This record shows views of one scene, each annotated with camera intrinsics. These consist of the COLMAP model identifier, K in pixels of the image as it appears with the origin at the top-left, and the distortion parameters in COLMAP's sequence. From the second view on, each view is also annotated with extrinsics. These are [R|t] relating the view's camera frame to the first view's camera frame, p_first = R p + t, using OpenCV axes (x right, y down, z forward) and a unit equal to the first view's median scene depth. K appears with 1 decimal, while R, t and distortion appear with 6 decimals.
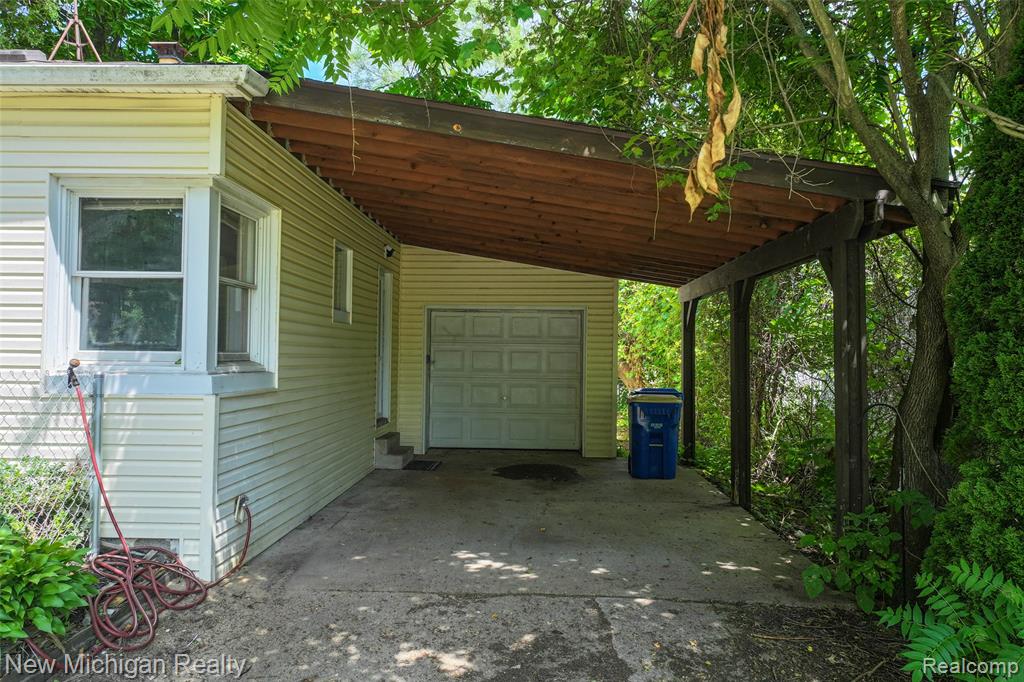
lens RADIAL K [[711.2, 0, 512.0], [0, 711.2, 341.0], [0, 0, 1]] dist [0.000526, 0.000119]
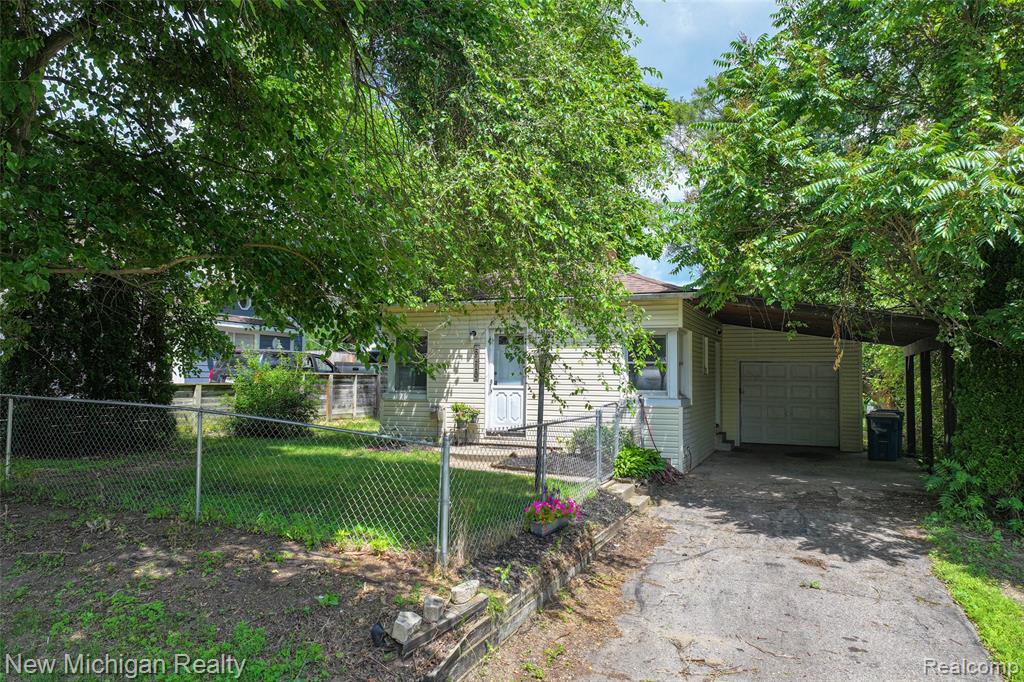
lens RADIAL K [[711.2, 0, 512.0], [0, 711.2, 341.0], [0, 0, 1]] dist [0.000526, 0.000119]
pose [[0.934202, -0.020067, -0.356180, -0.019818], [0.007846, 0.999331, -0.035724, -0.039584], [0.356658, 0.030579, 0.933734, -0.847302]]
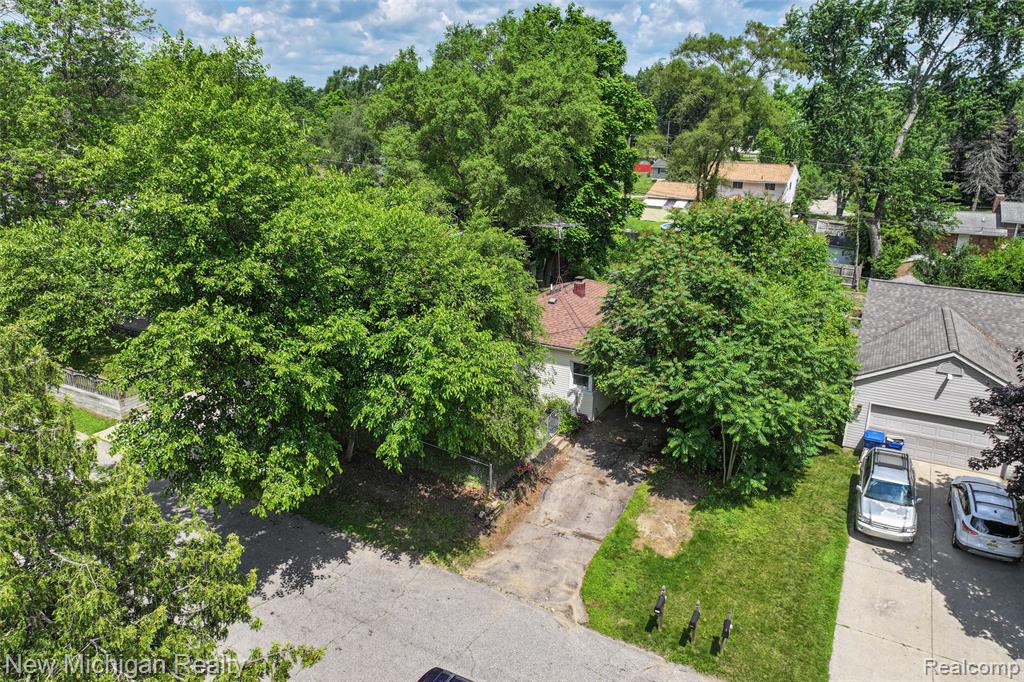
lens RADIAL K [[711.2, 0, 512.0], [0, 711.2, 341.0], [0, 0, 1]] dist [0.000526, 0.000119]
pose [[0.894455, 0.130785, -0.427603, 0.782351], [0.018711, 0.944487, 0.328016, -1.210581], [0.446765, -0.301397, 0.842354, -2.223100]]
